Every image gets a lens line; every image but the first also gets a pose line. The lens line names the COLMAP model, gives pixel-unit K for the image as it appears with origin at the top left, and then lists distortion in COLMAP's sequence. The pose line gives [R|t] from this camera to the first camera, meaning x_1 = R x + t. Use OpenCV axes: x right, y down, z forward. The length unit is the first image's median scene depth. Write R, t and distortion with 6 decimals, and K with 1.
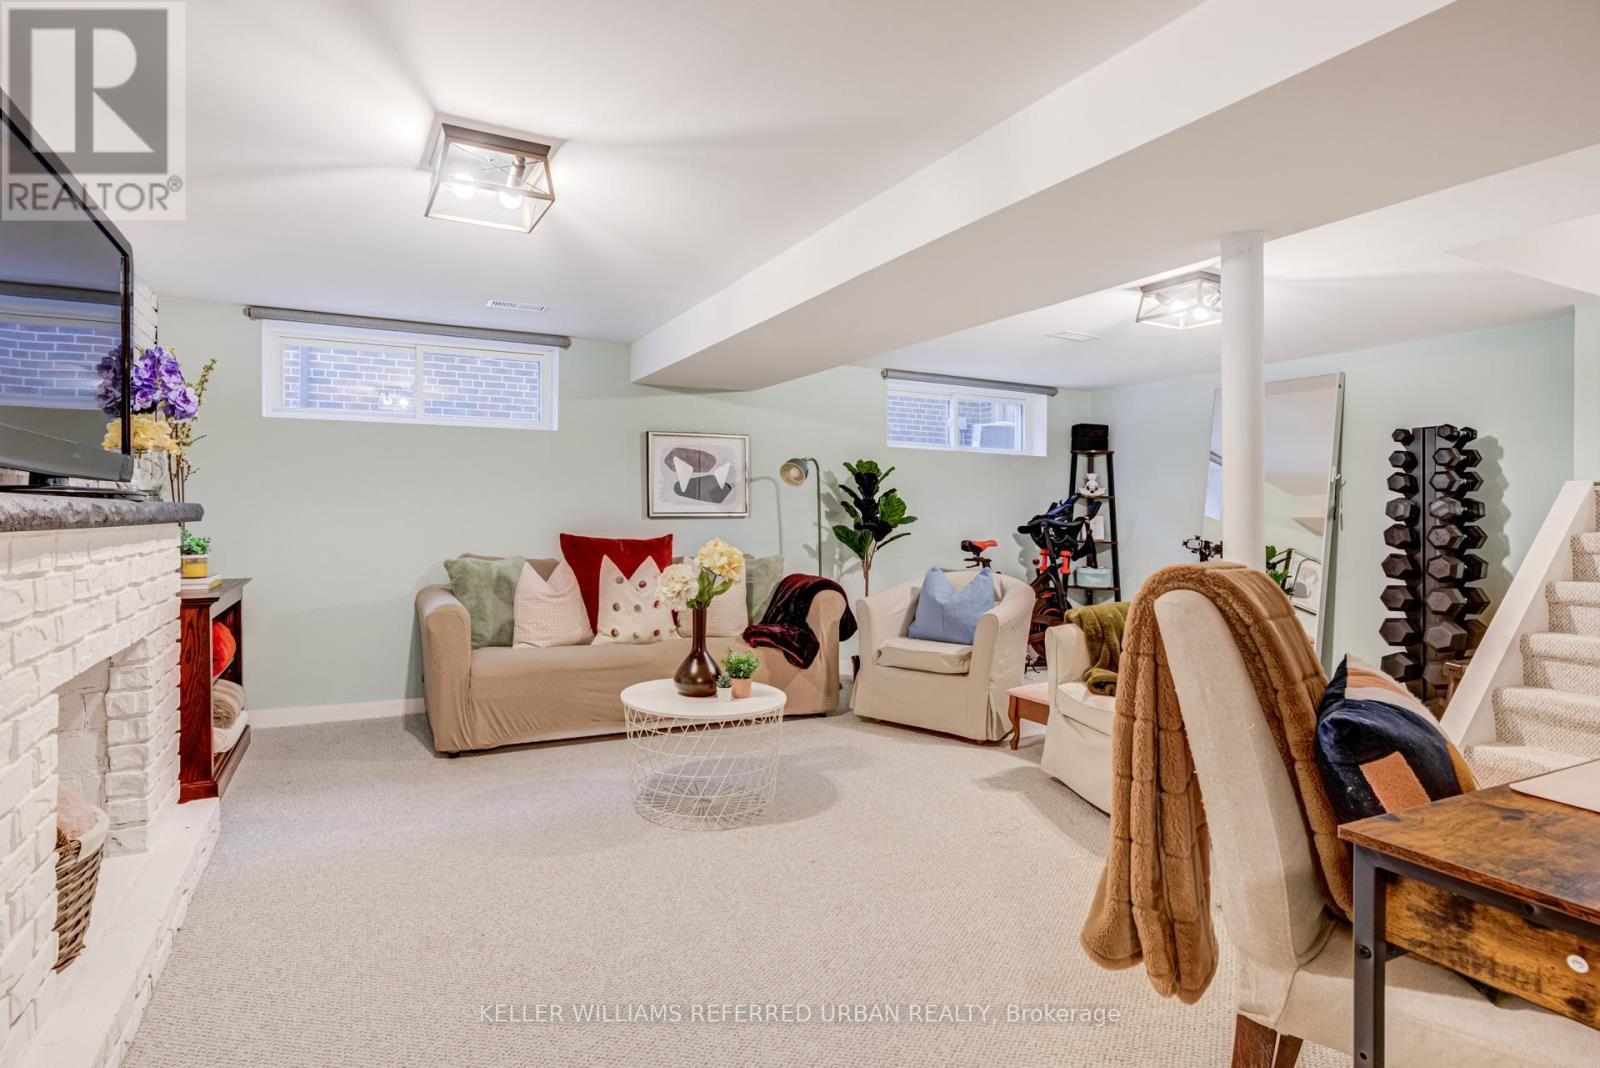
lens RADIAL K [[854.1, 0, 746.8], [0, 854.1, 491.1], [0, 0, 1]] dist [-0.002547, 0.018893]
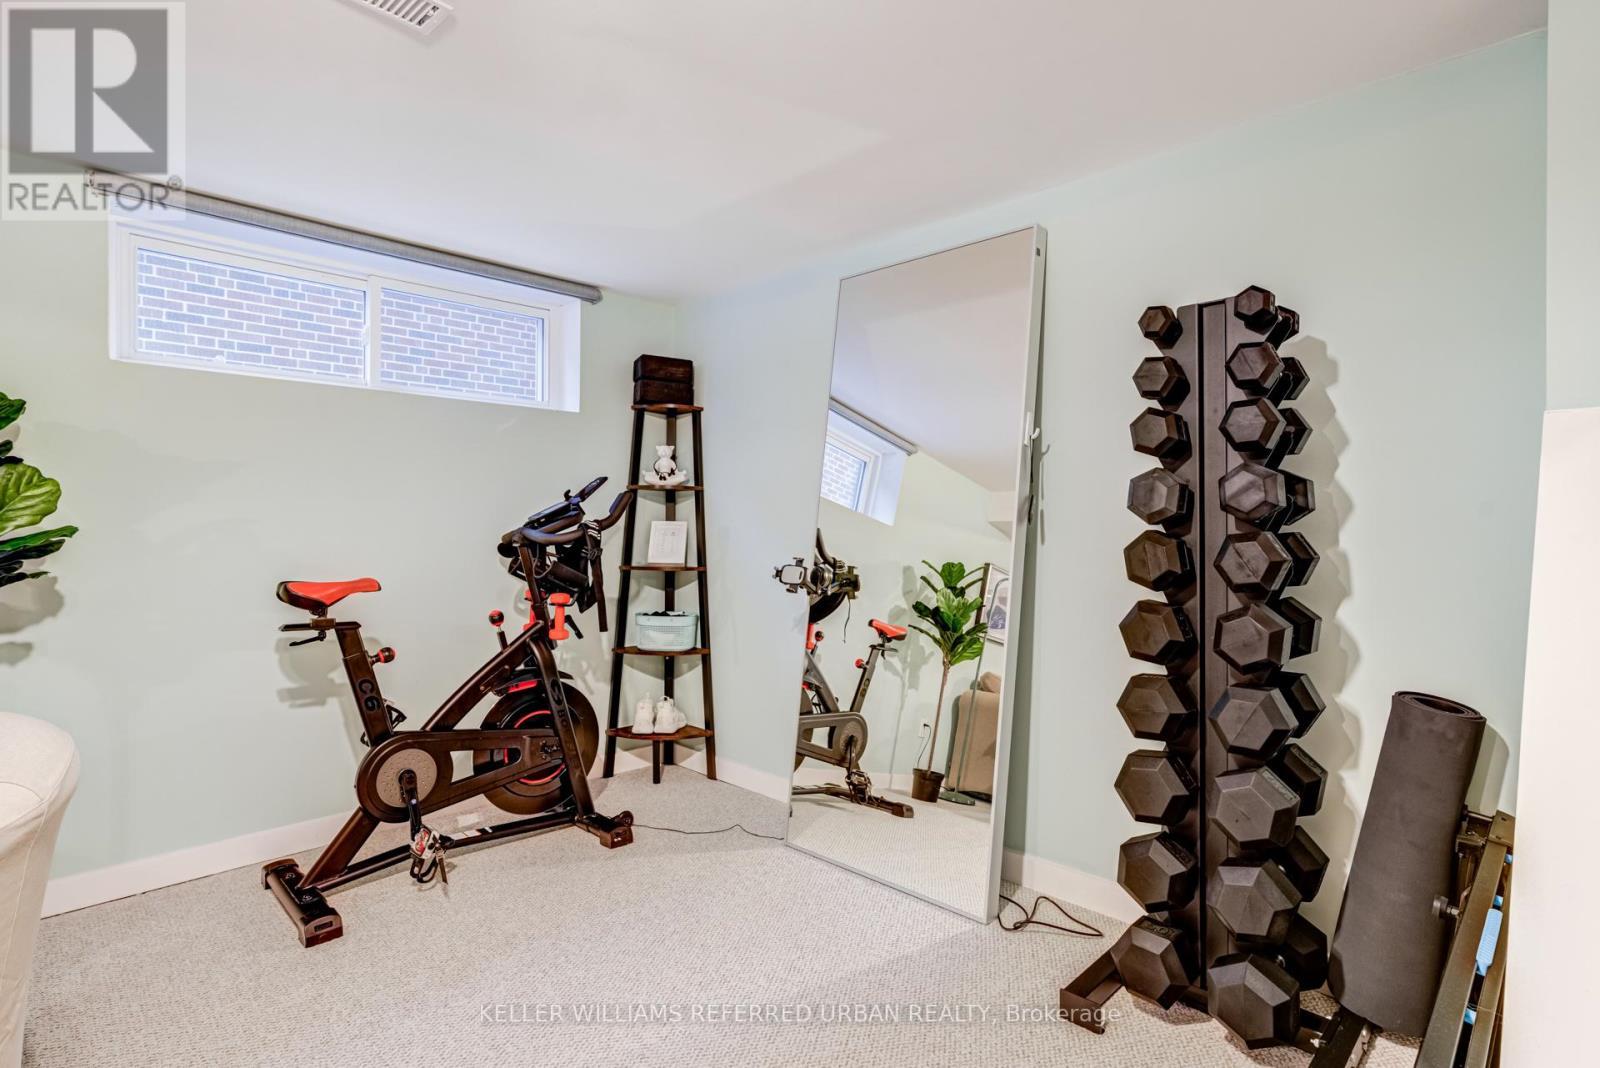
lens RADIAL K [[800.4, 0, 802.8], [0, 800.4, 502.0], [0, 0, 1]] dist [0.000622, 0.001100]
pose [[0.953699, -0.004251, 0.300732, 0.474919], [0.003919, 0.999991, 0.001709, 0.022785], [-0.300737, -0.000451, 0.953707, 0.674178]]
